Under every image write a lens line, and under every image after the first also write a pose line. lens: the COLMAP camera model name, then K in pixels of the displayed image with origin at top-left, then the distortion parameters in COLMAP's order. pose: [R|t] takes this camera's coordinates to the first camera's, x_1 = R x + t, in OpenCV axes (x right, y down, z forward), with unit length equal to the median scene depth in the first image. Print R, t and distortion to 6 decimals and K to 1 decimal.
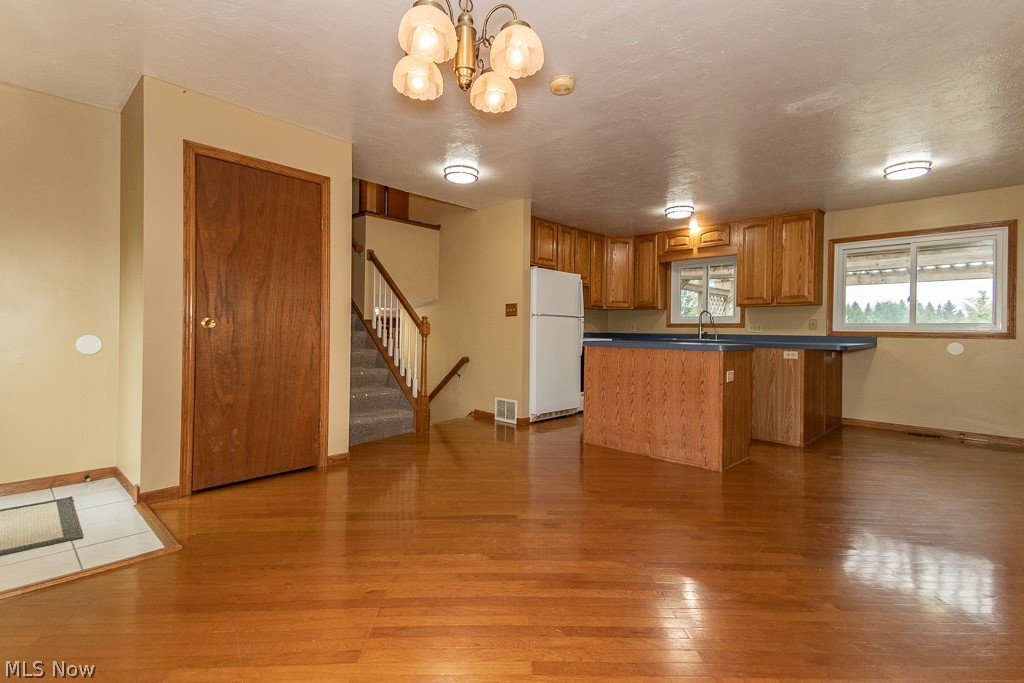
lens RADIAL K [[479.9, 0, 493.7], [0, 479.9, 340.5], [0, 0, 1]] dist [0.013003, -0.000347]
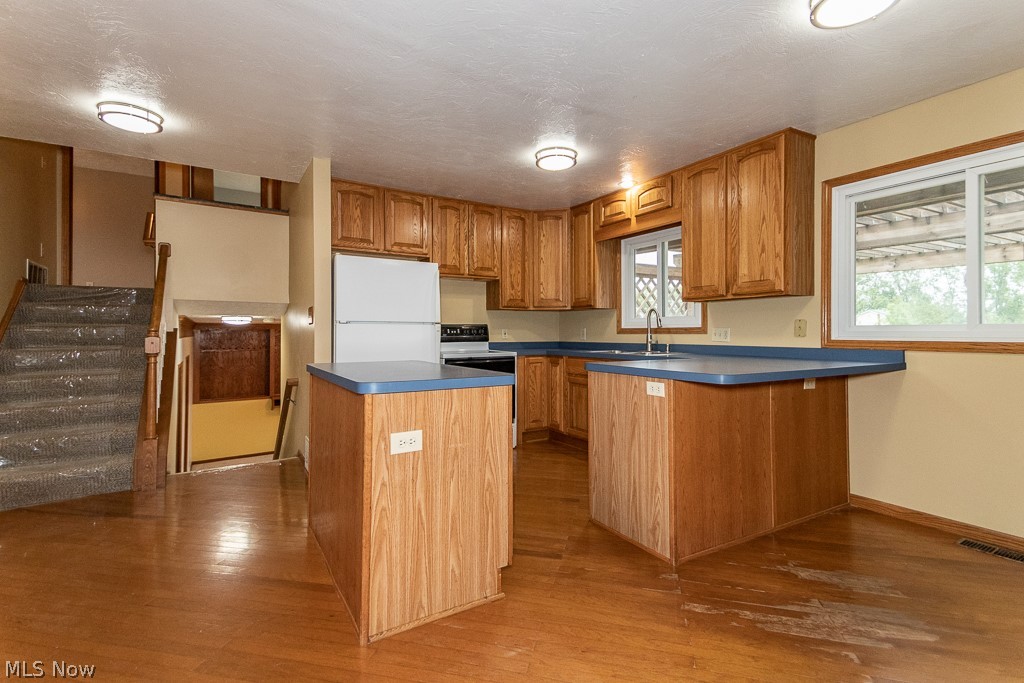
lens RADIAL K [[479.9, 0, 512.2], [0, 479.9, 335.9], [0, 0, 1]] dist [0.013003, -0.000347]
pose [[0.968831, -0.012558, -0.247404, 0.454001], [0.008685, 0.999822, -0.016742, -0.016746], [0.247570, 0.014071, 0.968768, 0.334546]]
